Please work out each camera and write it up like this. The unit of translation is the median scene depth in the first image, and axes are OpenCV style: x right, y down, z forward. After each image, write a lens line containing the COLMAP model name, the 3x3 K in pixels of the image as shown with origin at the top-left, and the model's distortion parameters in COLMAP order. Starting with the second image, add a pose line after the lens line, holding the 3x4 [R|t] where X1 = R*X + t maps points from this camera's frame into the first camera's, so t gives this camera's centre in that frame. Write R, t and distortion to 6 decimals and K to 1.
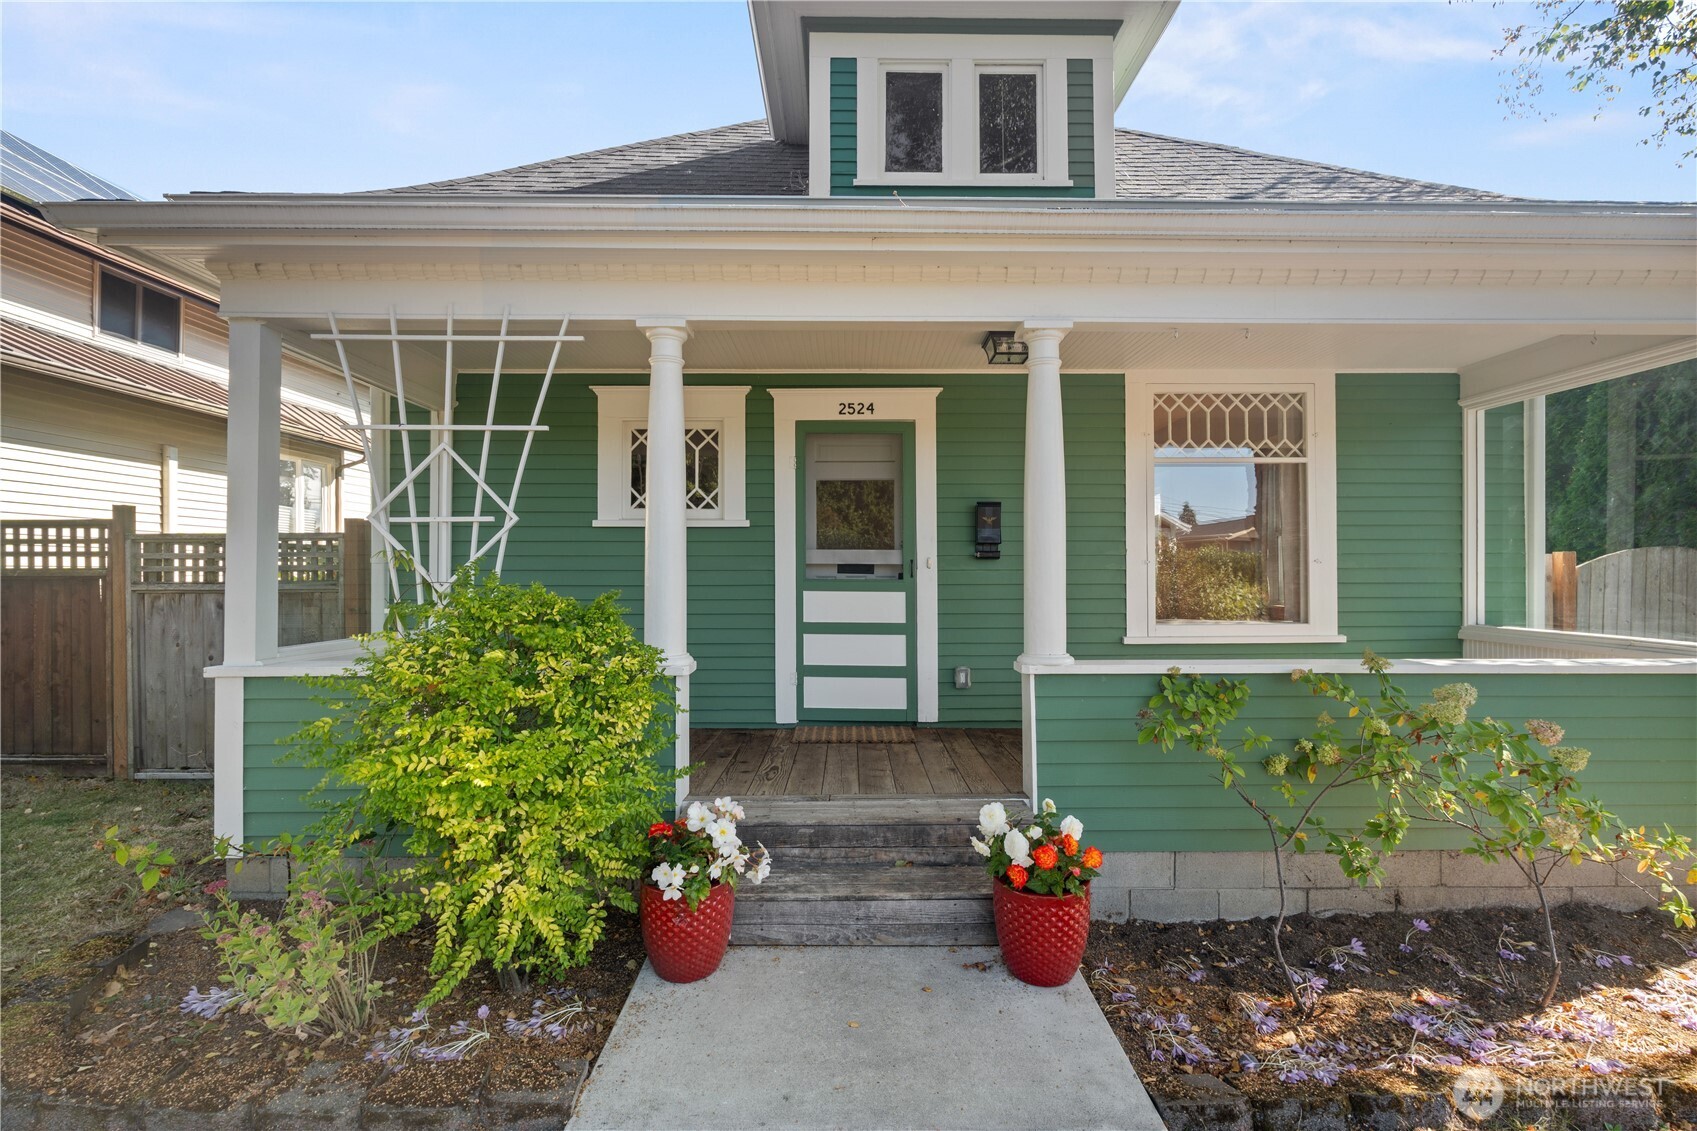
lens RADIAL K [[796.7, 0, 856.4], [0, 796.7, 571.7], [0, 0, 1]] dist [-0.006542, 0.000172]
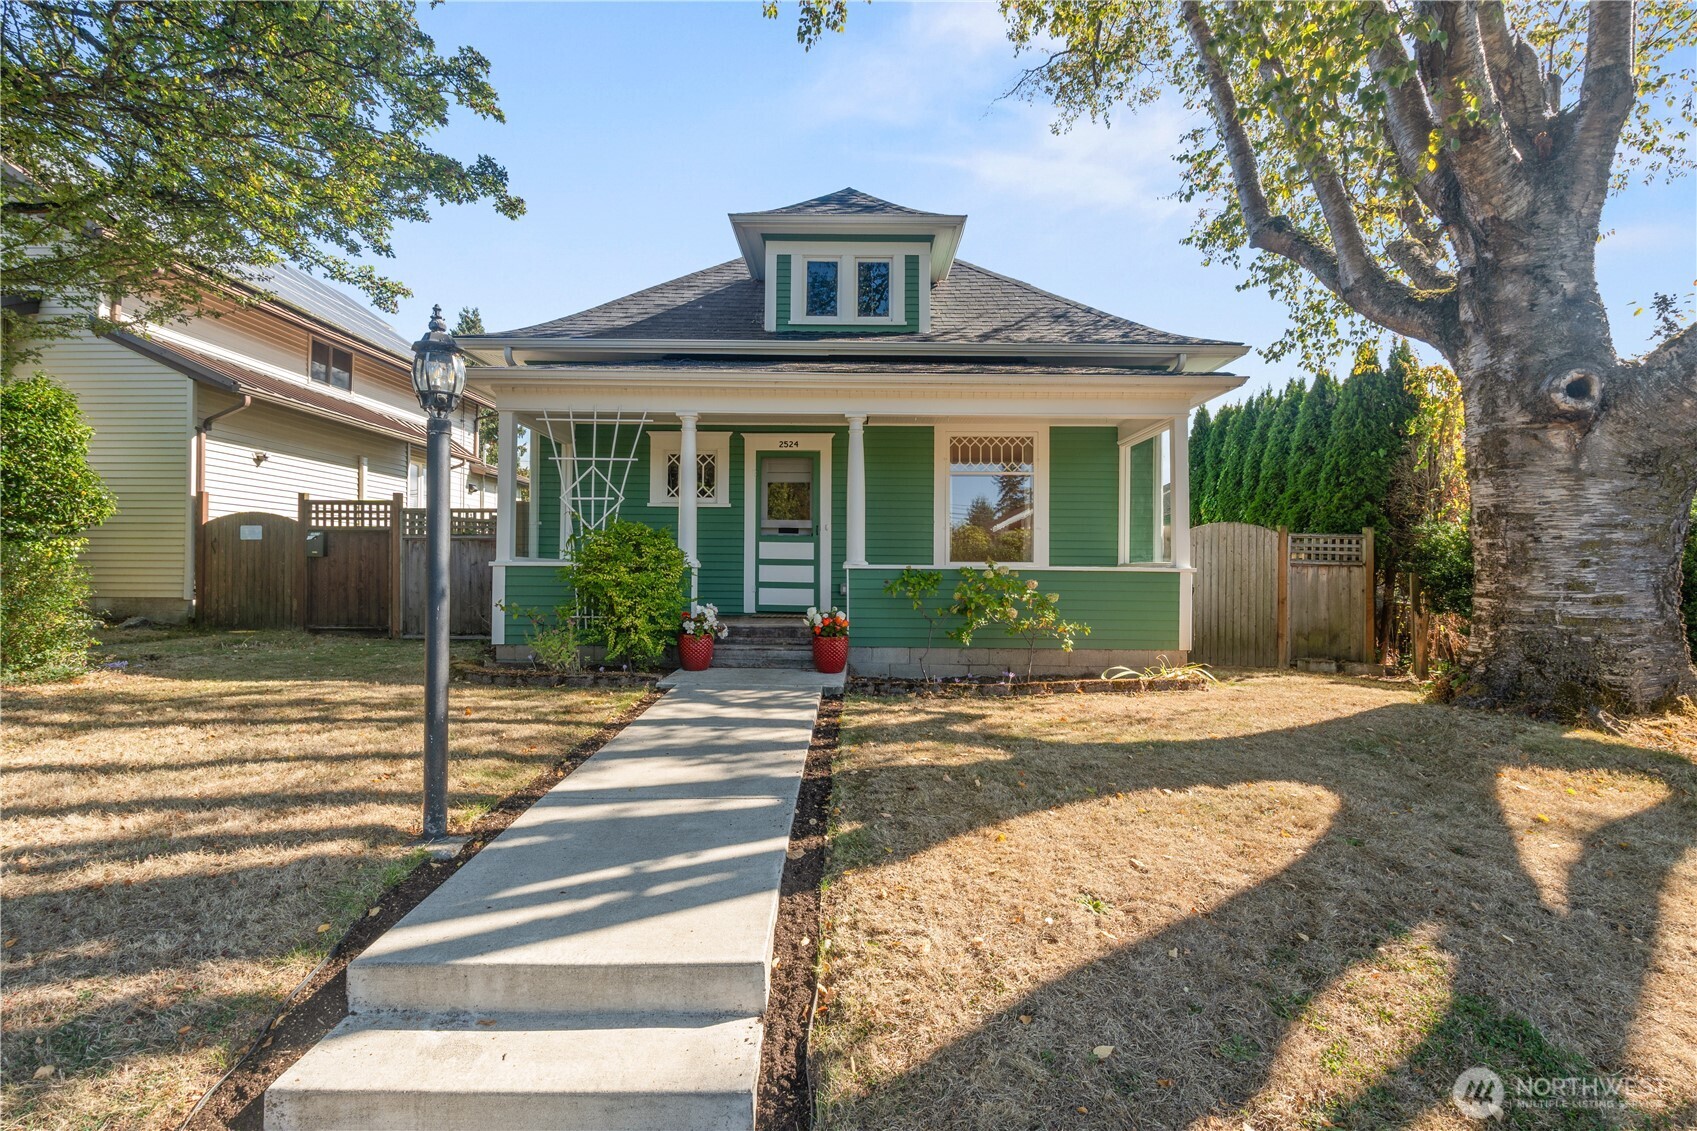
lens RADIAL K [[796.7, 0, 856.4], [0, 796.7, 571.7], [0, 0, 1]] dist [-0.006542, 0.000172]
pose [[0.999858, 0.009187, -0.014127, 0.187450], [-0.009196, 0.999958, -0.000635, 0.093148], [0.014120, 0.000765, 0.999900, -0.860245]]
